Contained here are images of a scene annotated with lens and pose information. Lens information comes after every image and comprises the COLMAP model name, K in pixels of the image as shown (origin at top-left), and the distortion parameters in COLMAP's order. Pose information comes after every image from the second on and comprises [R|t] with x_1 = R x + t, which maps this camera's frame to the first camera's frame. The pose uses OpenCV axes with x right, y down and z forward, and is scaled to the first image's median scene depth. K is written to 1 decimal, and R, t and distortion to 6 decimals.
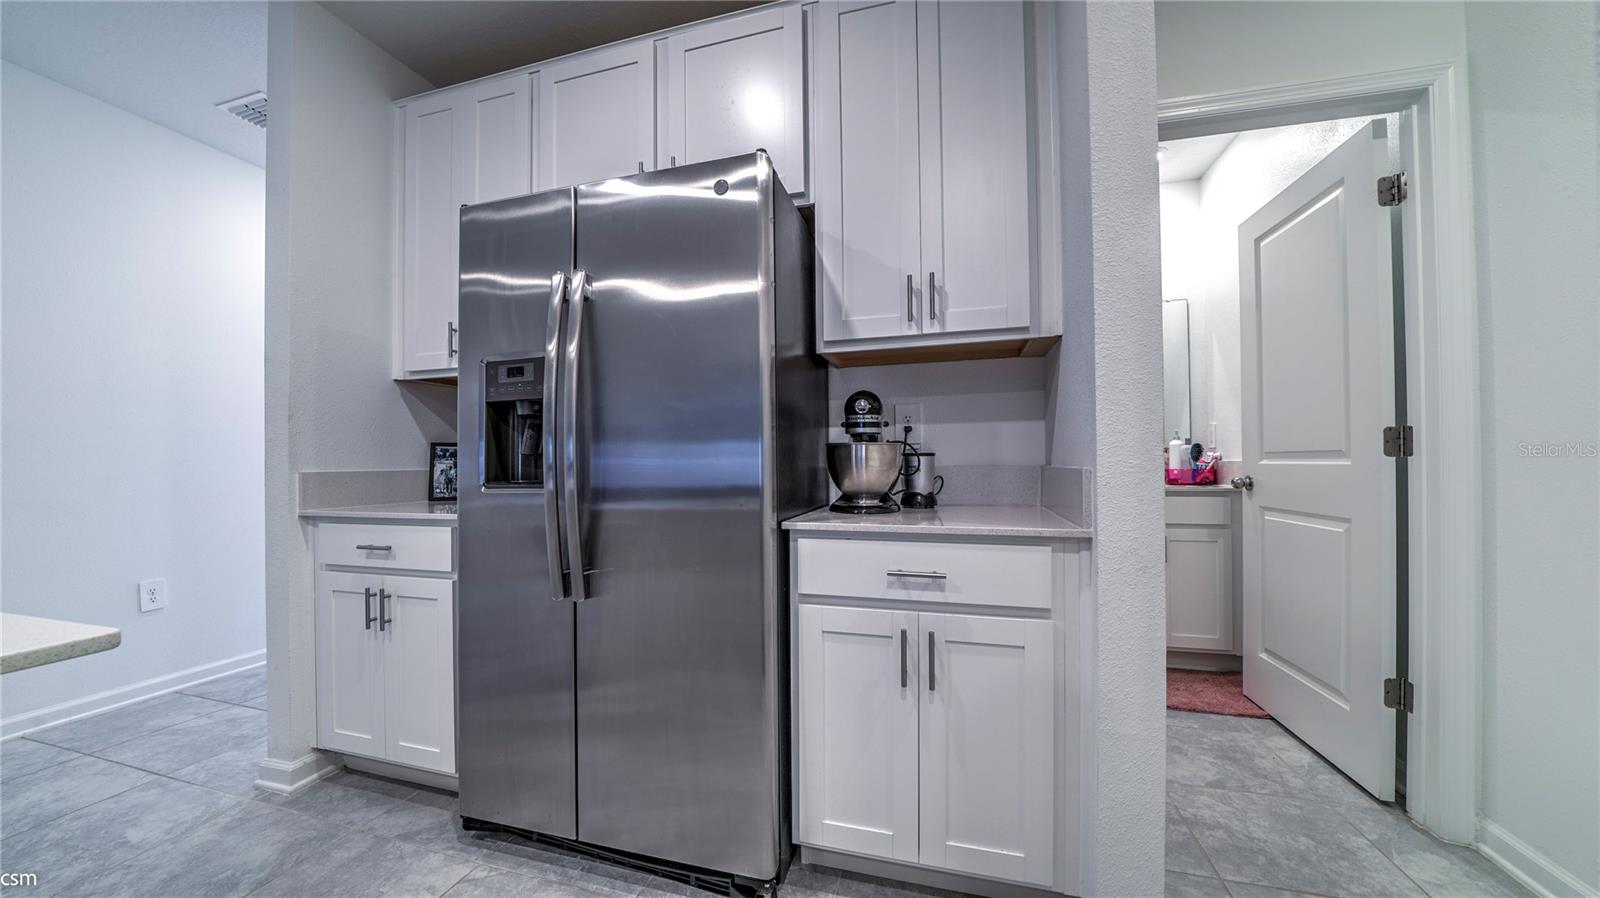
lens RADIAL K [[558.5, 0, 790.5], [0, 558.5, 460.0], [0, 0, 1]] dist [-0.023215, 0.002564]
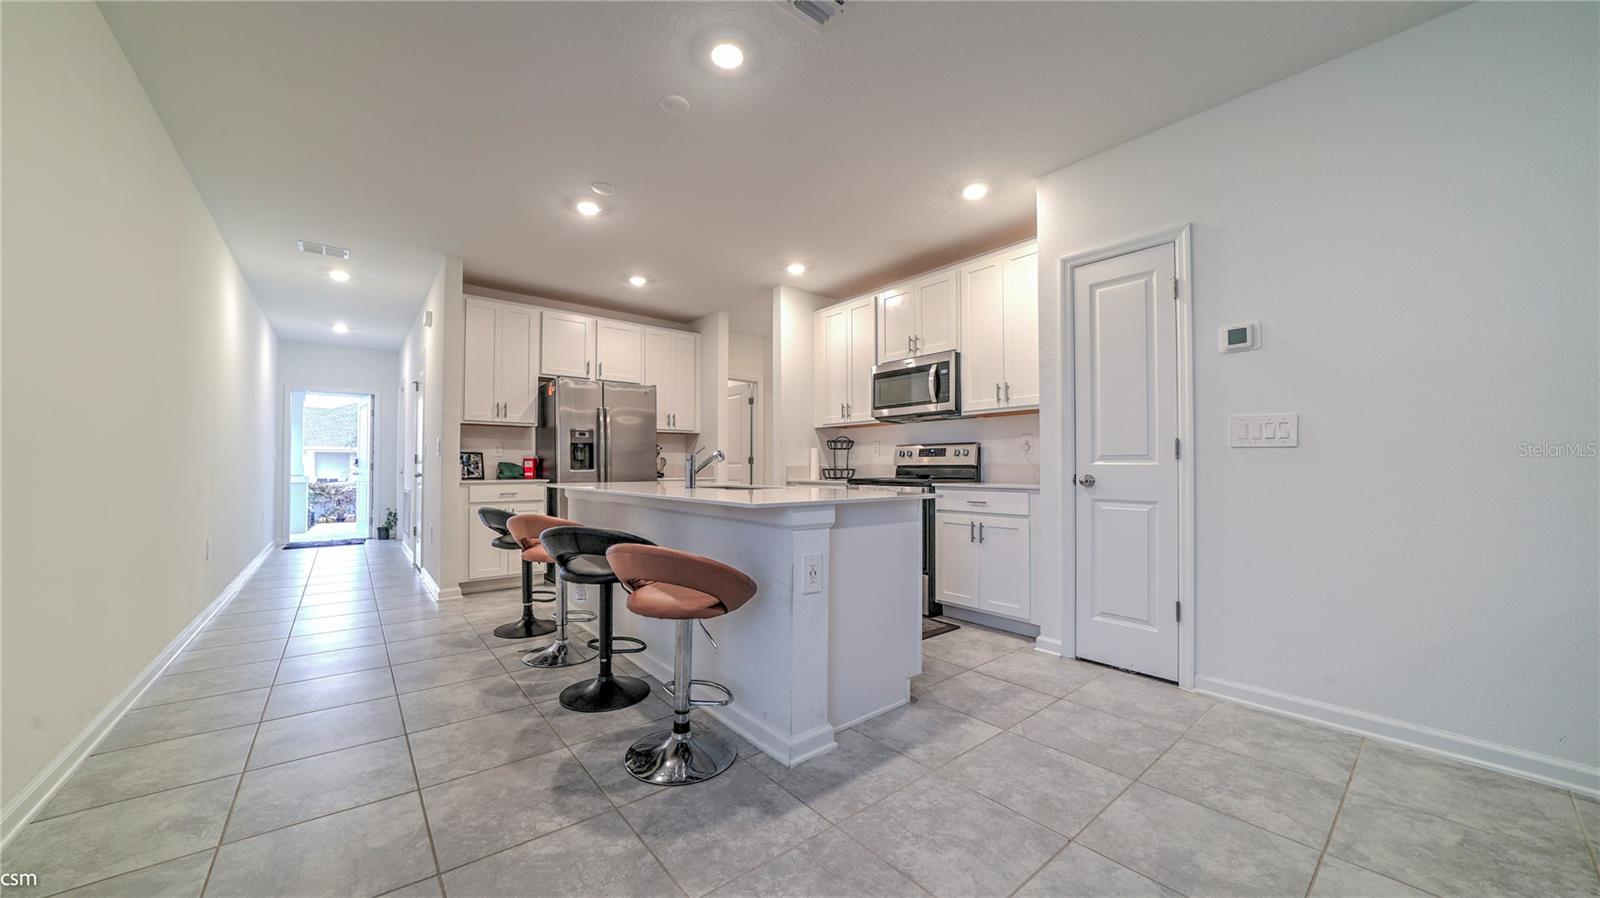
lens RADIAL K [[558.5, 0, 795.3], [0, 558.5, 457.8], [0, 0, 1]] dist [-0.023215, 0.002564]
pose [[0.567943, 0.026534, 0.822640, -1.191544], [-0.010837, 0.999635, -0.024761, 0.025957], [-0.822997, 0.005148, 0.568023, -0.922881]]
